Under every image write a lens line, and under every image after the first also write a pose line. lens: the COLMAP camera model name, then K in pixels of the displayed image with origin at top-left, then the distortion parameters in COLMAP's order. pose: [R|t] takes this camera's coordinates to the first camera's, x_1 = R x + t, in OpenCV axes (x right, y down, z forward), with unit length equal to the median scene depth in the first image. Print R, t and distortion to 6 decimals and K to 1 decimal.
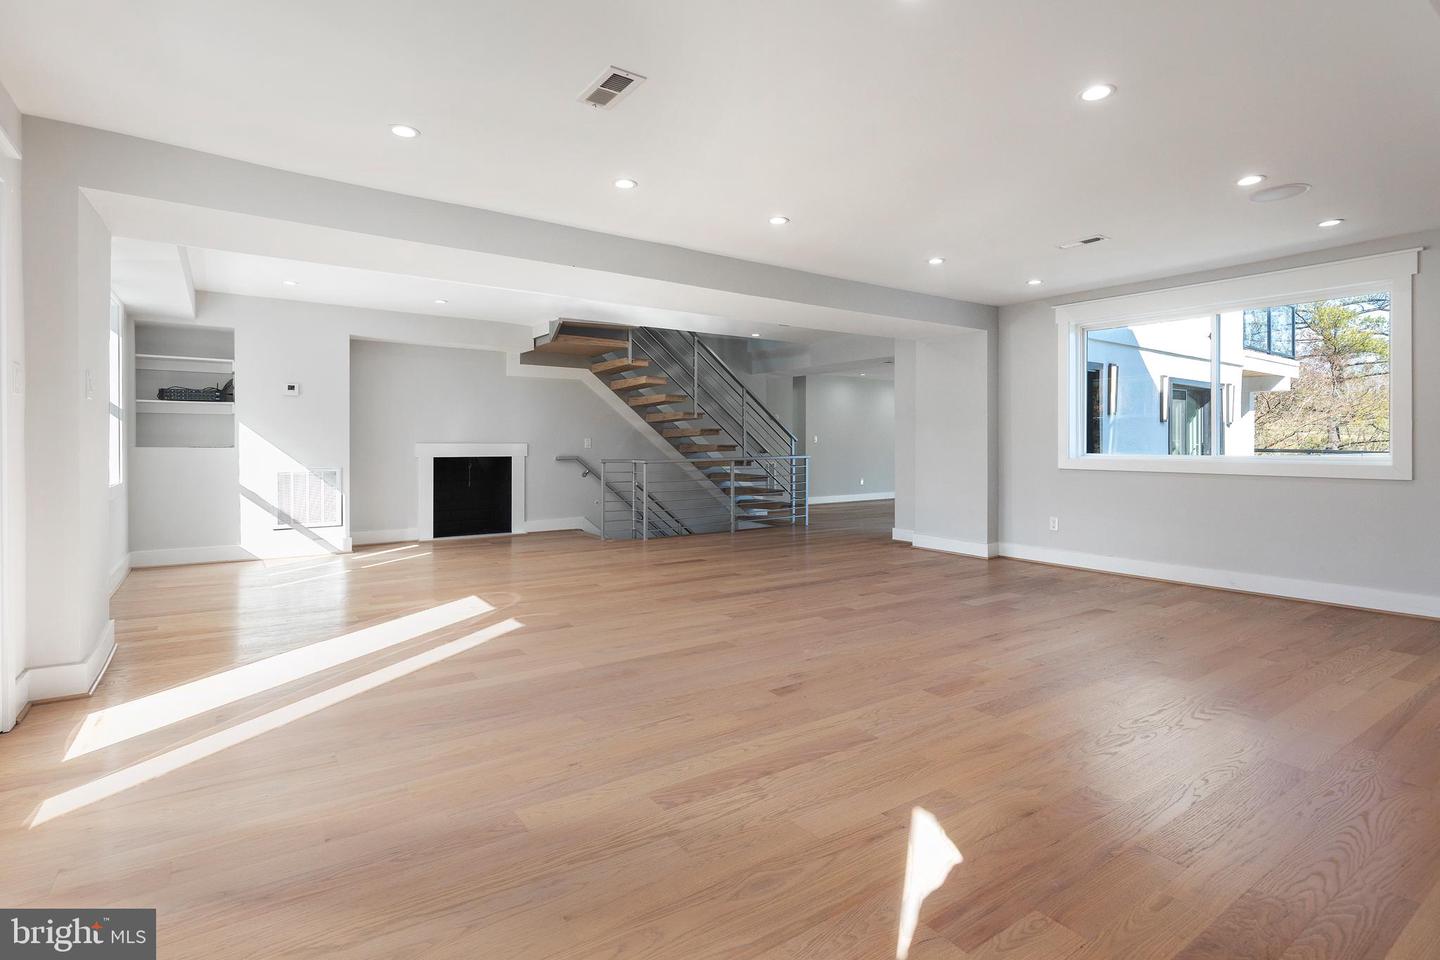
lens RADIAL K [[690.8, 0, 722.7], [0, 690.8, 444.4], [0, 0, 1]] dist [-0.001737, -0.000431]
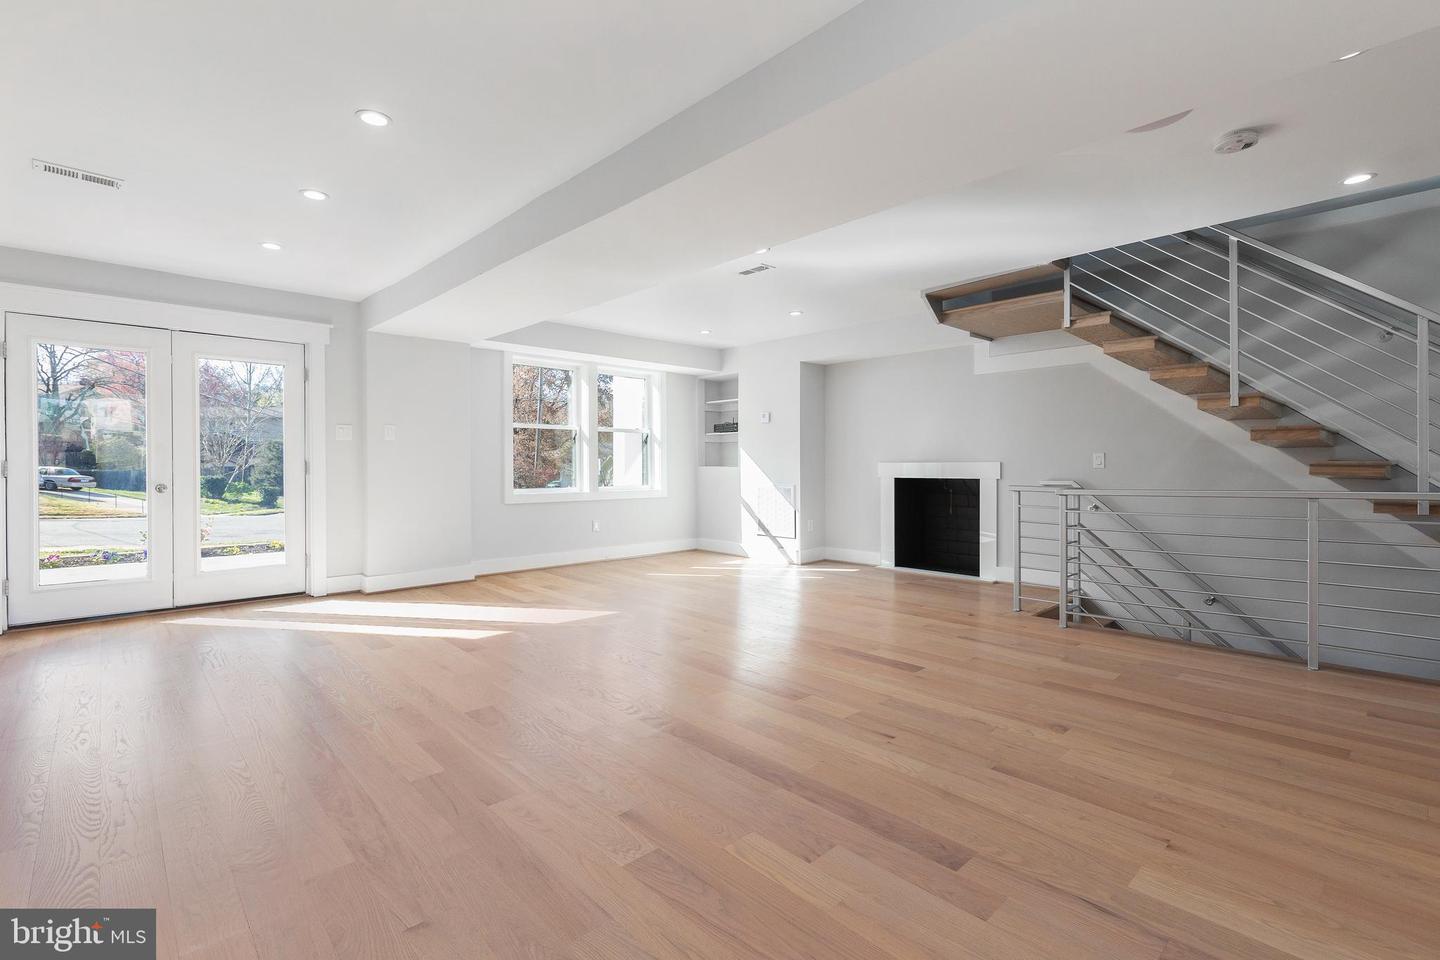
lens RADIAL K [[656.4, 0, 720.0], [0, 656.4, 480.0], [0, 0, 1]] dist [0.001210, 0.000159]
pose [[0.148121, 0.017077, -0.988822, 0.422119], [-0.000385, 0.999852, 0.017210, 0.006633], [0.988969, -0.002169, 0.148106, 0.674386]]
